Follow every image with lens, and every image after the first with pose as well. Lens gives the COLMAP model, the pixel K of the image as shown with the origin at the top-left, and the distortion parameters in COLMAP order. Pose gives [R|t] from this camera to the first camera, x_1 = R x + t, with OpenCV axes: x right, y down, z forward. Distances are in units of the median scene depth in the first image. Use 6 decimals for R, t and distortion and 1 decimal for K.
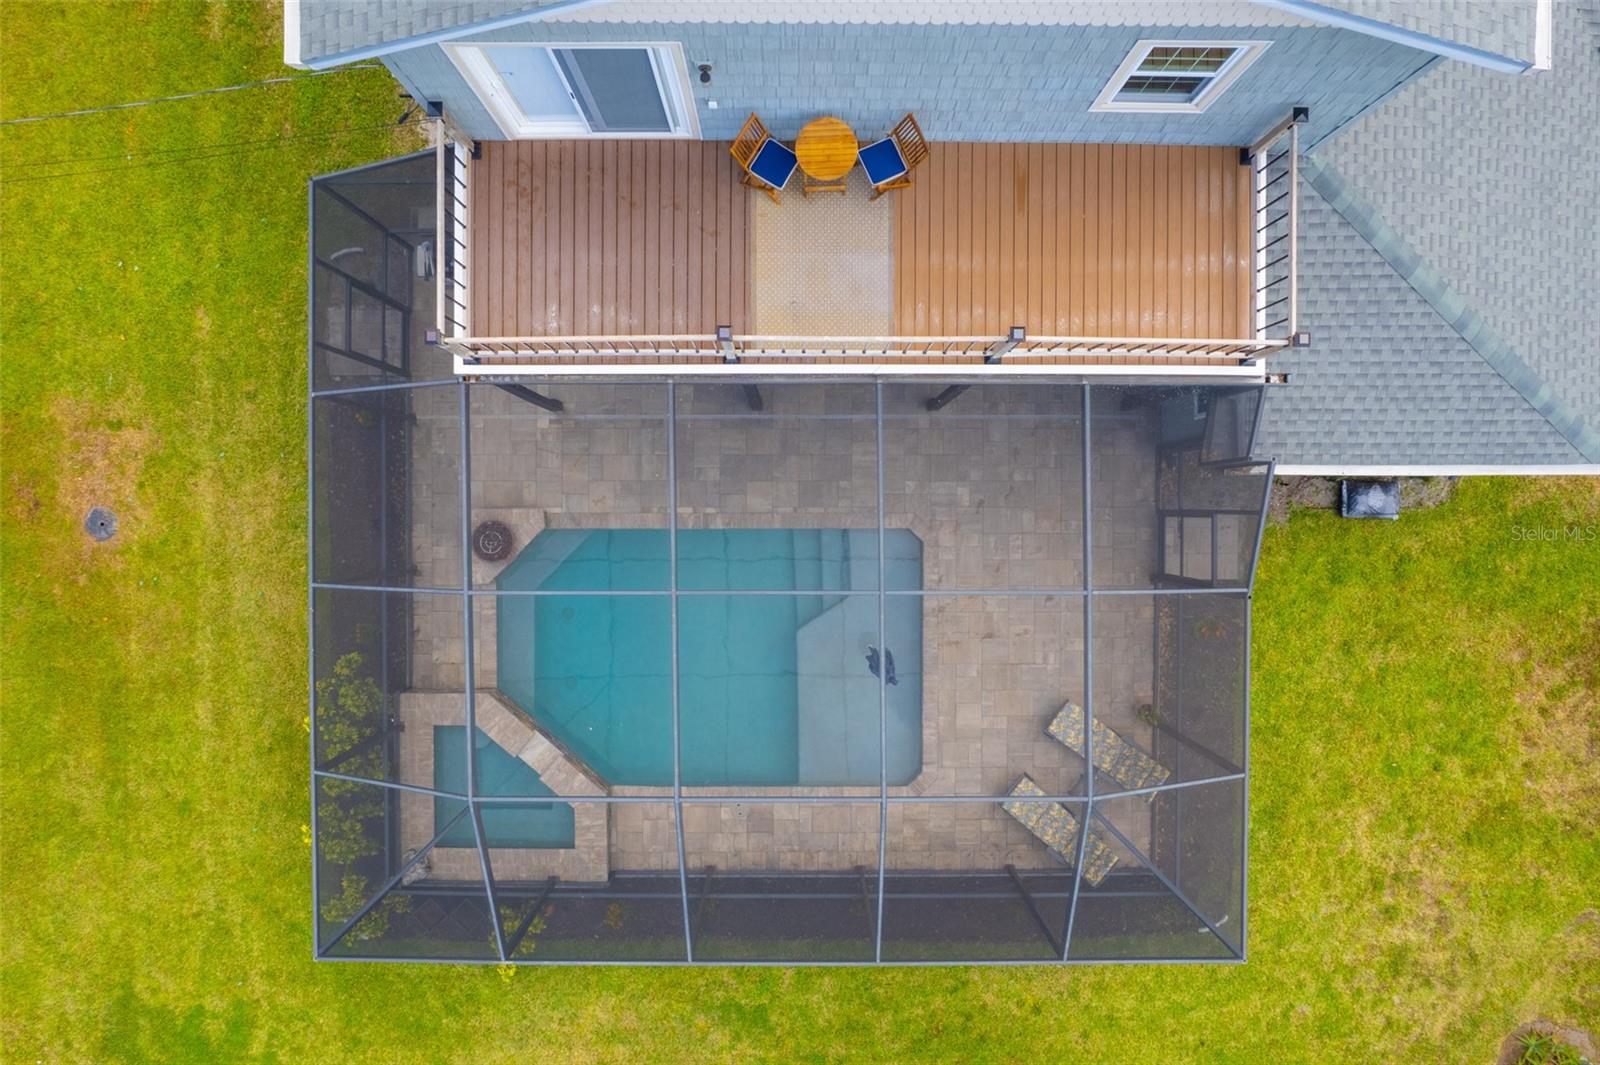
lens RADIAL K [[1020.6, 0, 803.7], [0, 1020.6, 537.3], [0, 0, 1]] dist [-0.074735, 0.069745]
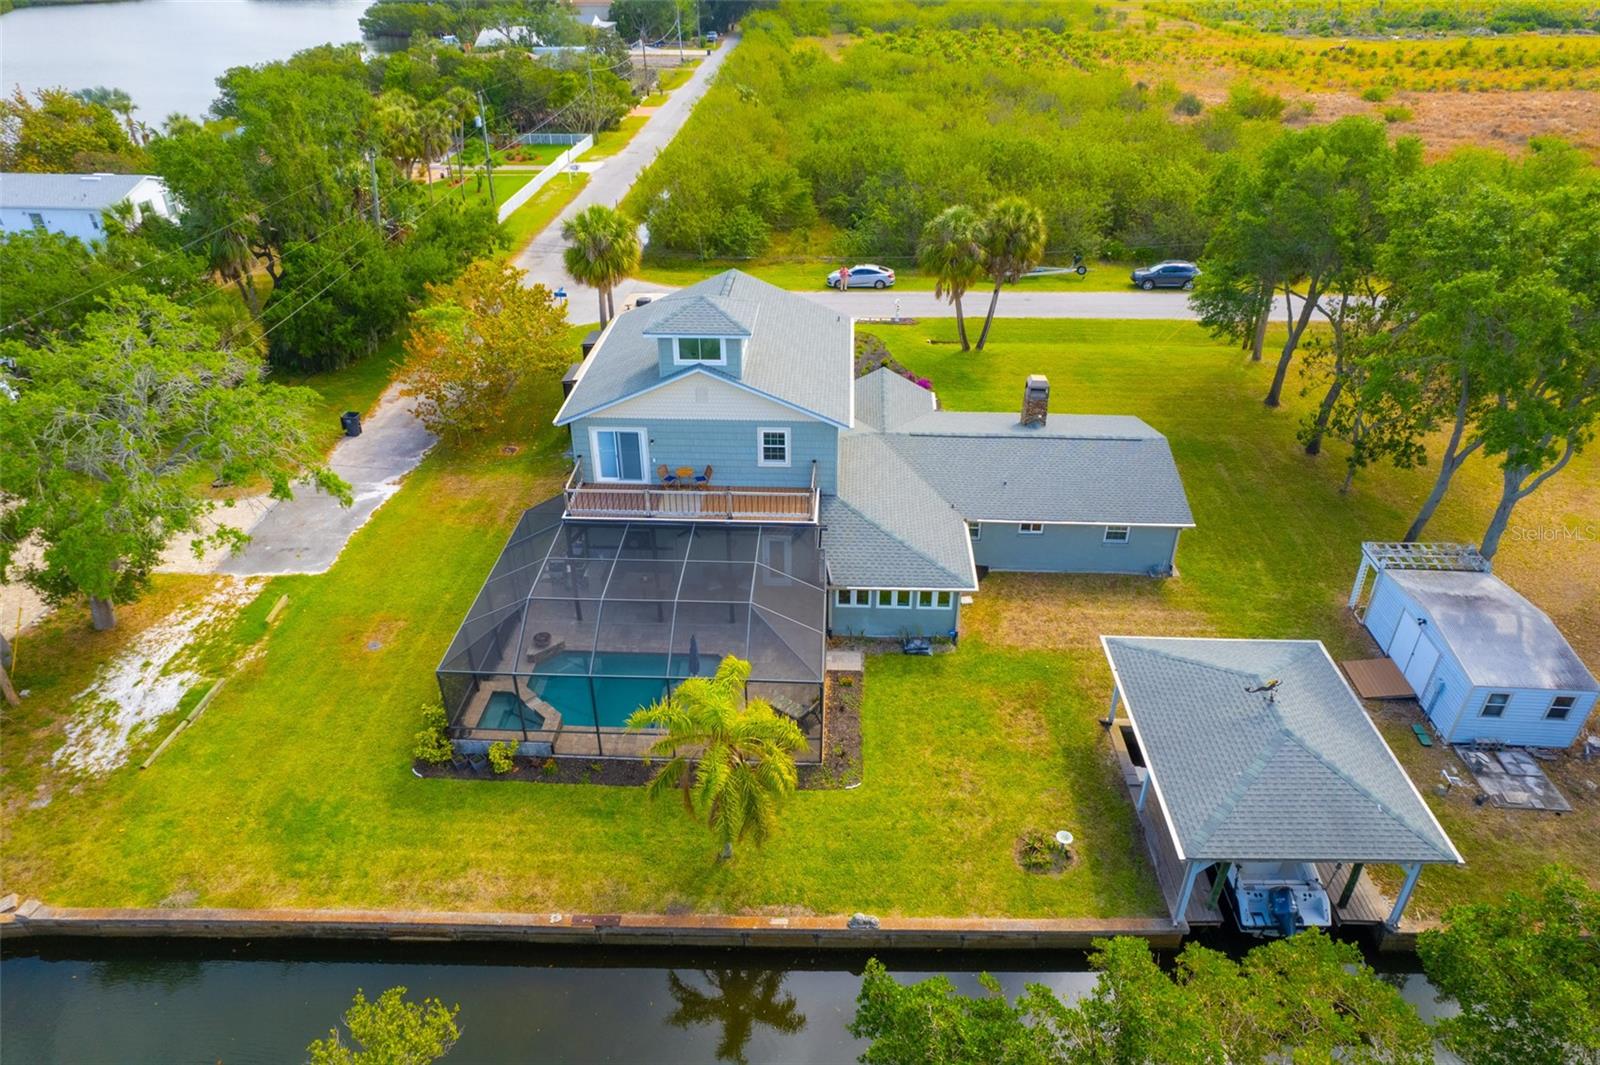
lens RADIAL K [[1020.6, 0, 803.7], [0, 1020.6, 537.3], [0, 0, 1]] dist [-0.074735, 0.069745]
pose [[0.999038, 0.014812, -0.041270, 0.392770], [-0.043108, 0.503946, -0.862659, 1.854488], [0.008020, 0.863608, 0.504100, -0.398075]]
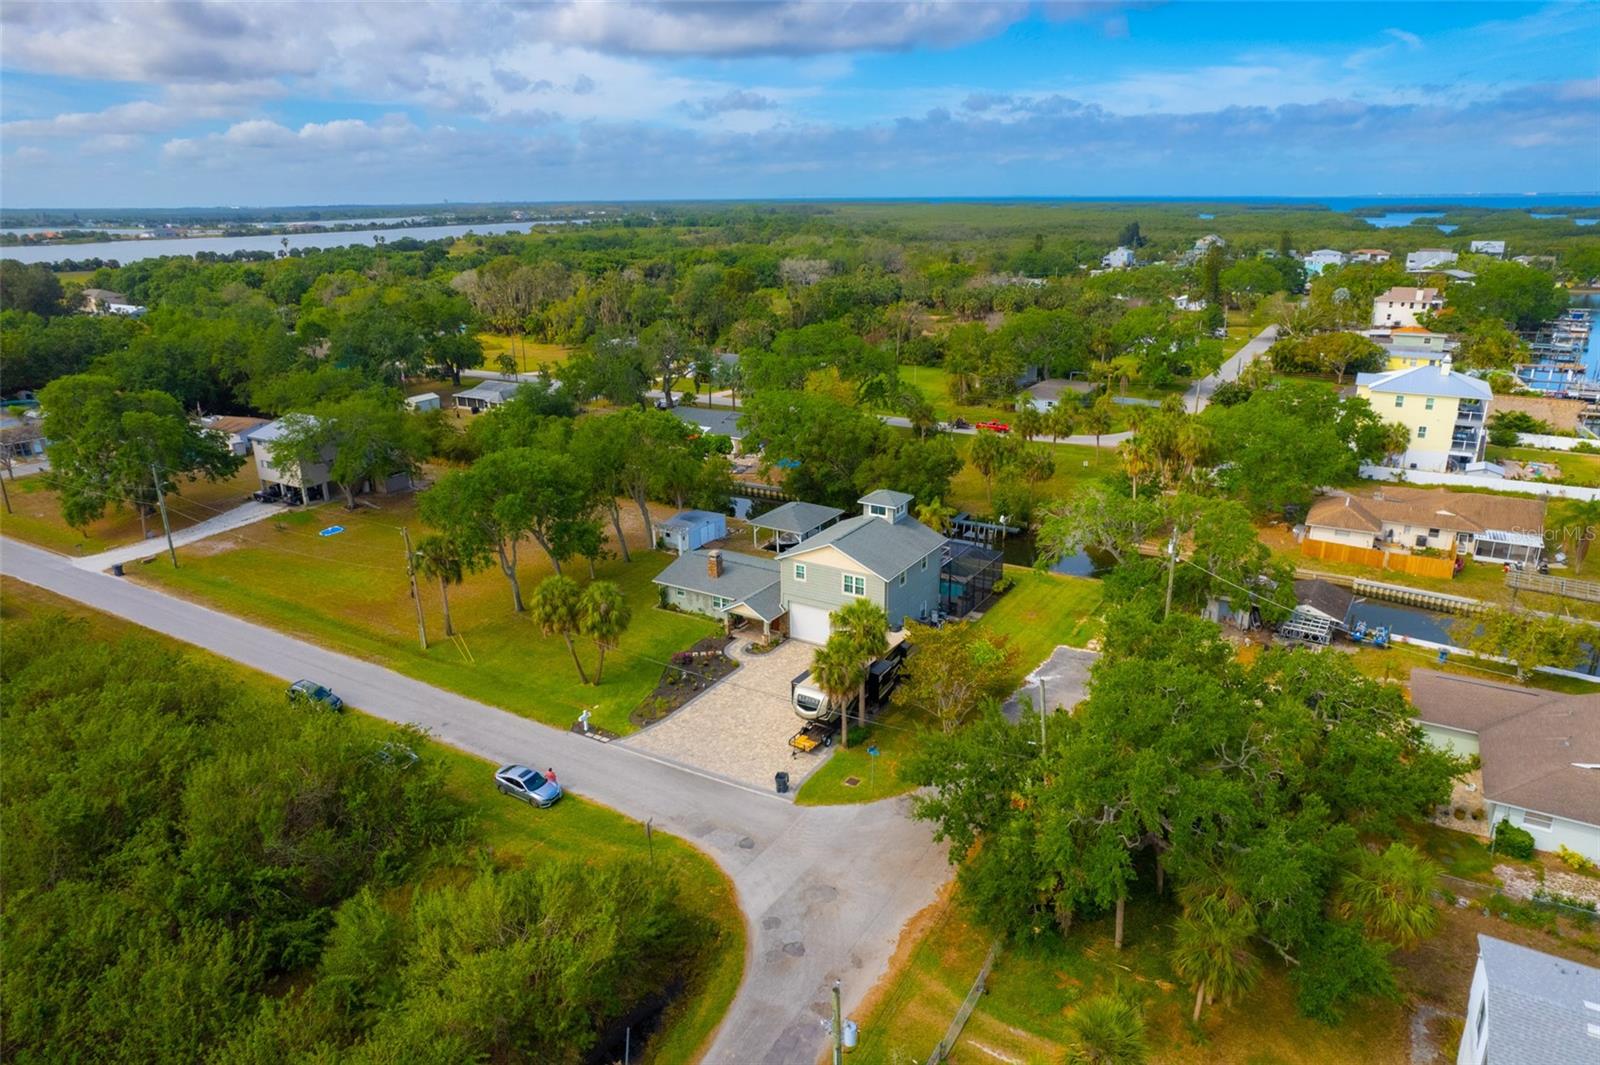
lens RADIAL K [[1020.6, 0, 803.7], [0, 1020.6, 537.3], [0, 0, 1]] dist [-0.074735, 0.069745]
pose [[-0.853592, -0.166737, 0.493538, -2.406903], [0.520808, -0.294636, 0.801217, -5.269307], [0.011821, 0.940951, 0.338337, -1.412715]]
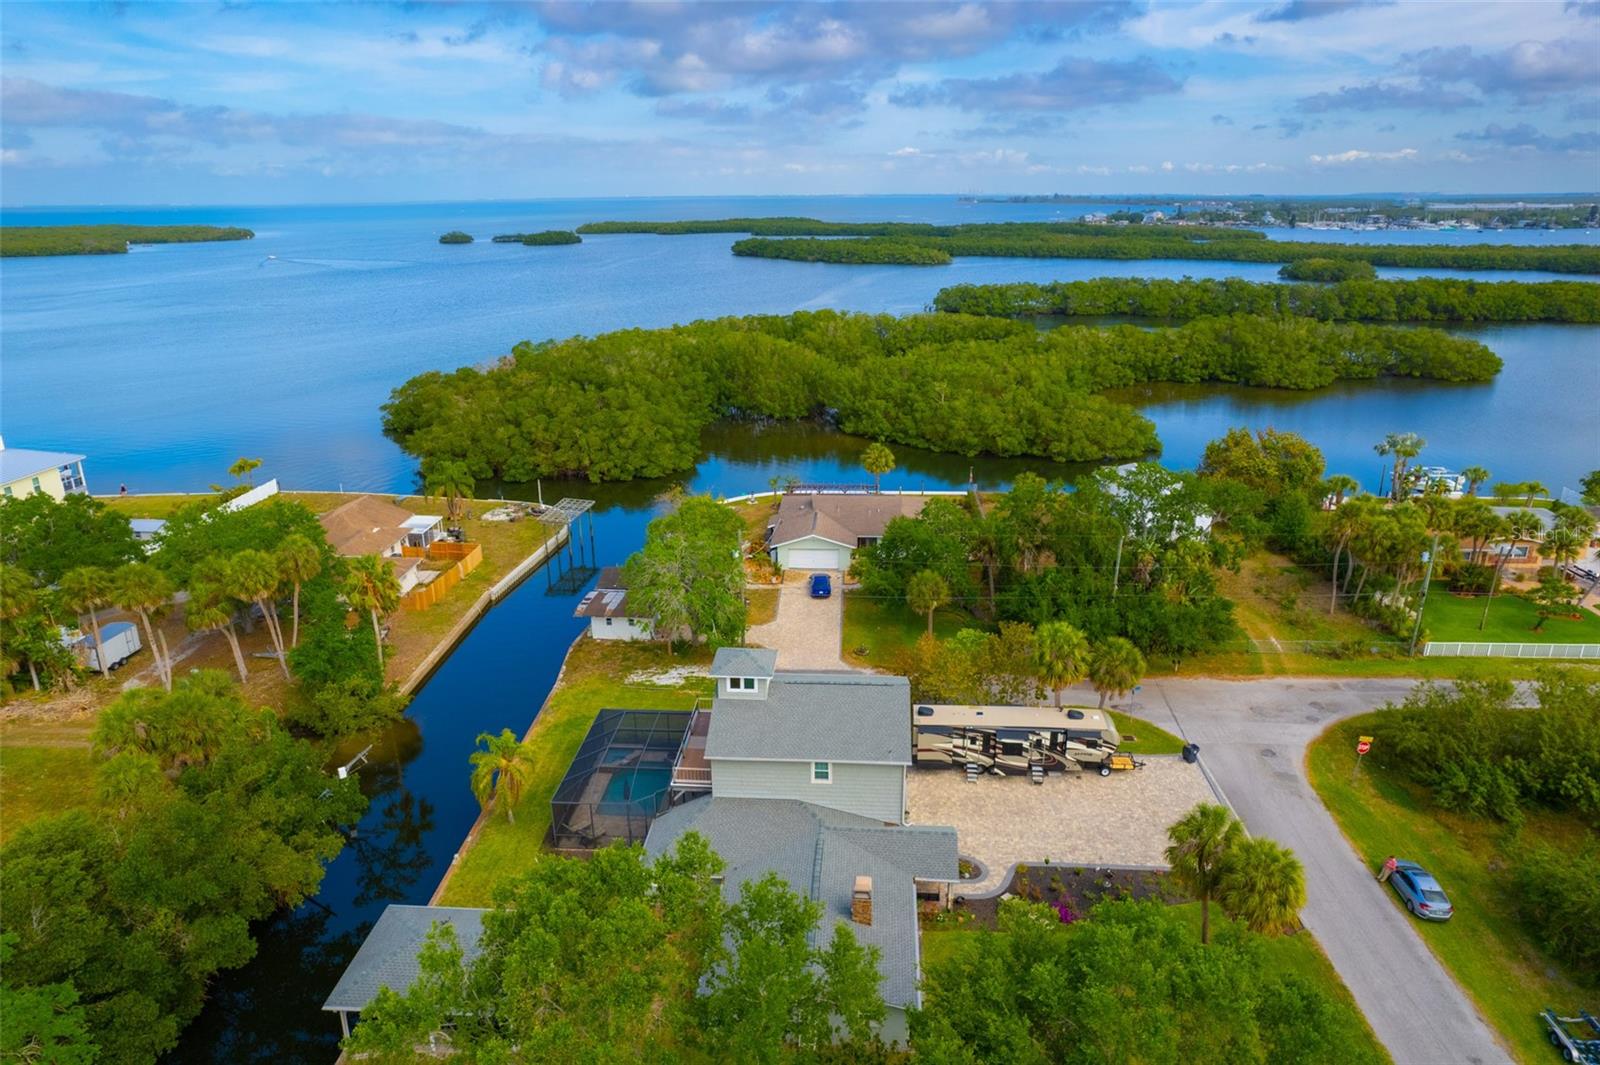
lens RADIAL K [[1020.6, 0, 803.7], [0, 1020.6, 537.3], [0, 0, 1]] dist [-0.074735, 0.069745]
pose [[-0.067161, 0.315178, -0.946653, 3.588335], [-0.997702, -0.029765, 0.060873, -0.816618], [-0.008991, 0.948566, 0.316452, -1.362222]]
